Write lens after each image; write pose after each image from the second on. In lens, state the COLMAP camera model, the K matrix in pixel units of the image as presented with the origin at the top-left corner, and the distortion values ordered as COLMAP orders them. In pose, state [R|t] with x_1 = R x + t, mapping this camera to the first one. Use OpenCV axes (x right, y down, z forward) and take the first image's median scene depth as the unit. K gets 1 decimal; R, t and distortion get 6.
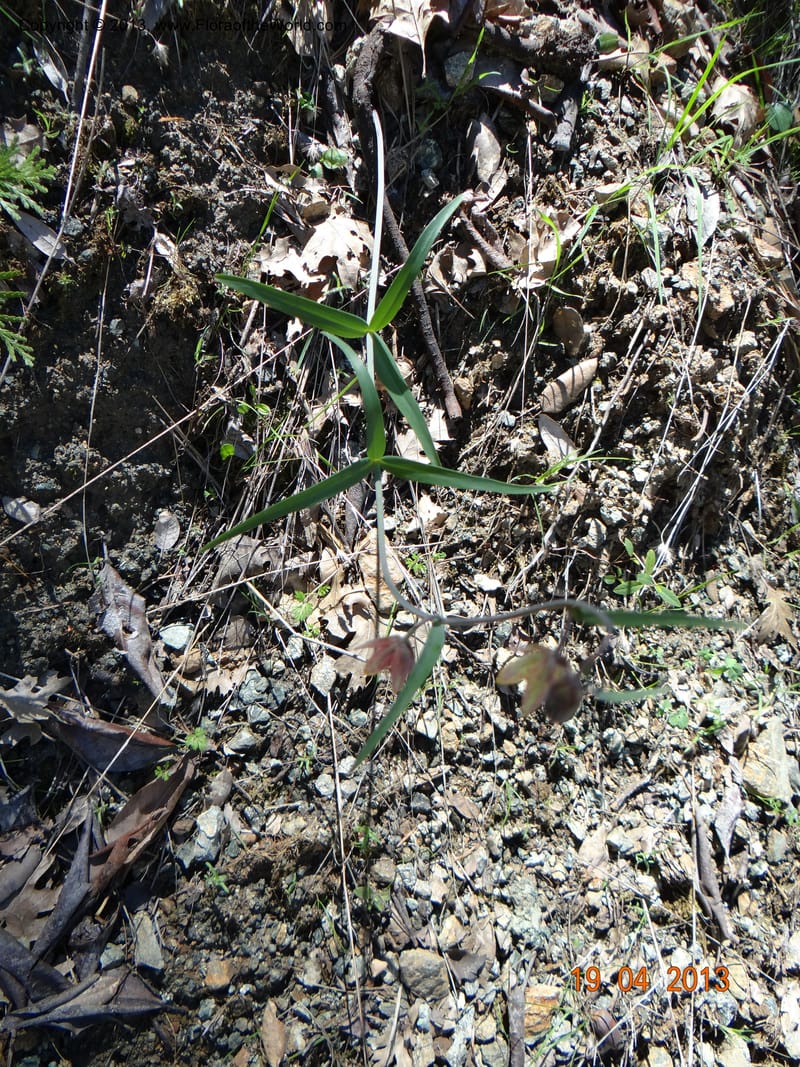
lens RADIAL K [[824.3, 0, 397.1], [0, 824.3, 533.0], [0, 0, 1]] dist [-0.001176, -0.002973]
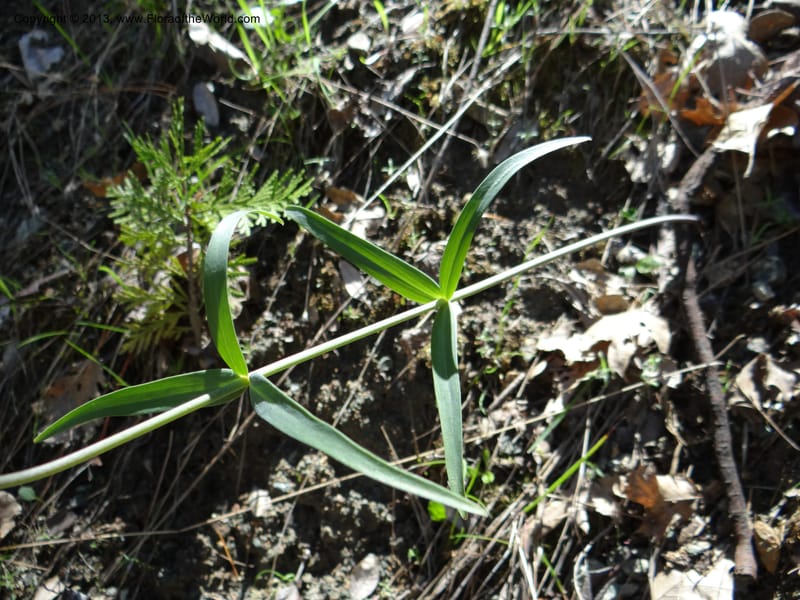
lens RADIAL K [[636.9, 0, 393.6], [0, 636.9, 298.5], [0, 0, 1]] dist [0.000662, -0.006492]
pose [[0.722229, 0.045806, -0.690136, 0.219637], [-0.424238, 0.817402, -0.389713, 0.005828], [0.546267, 0.574244, 0.609784, 0.373117]]
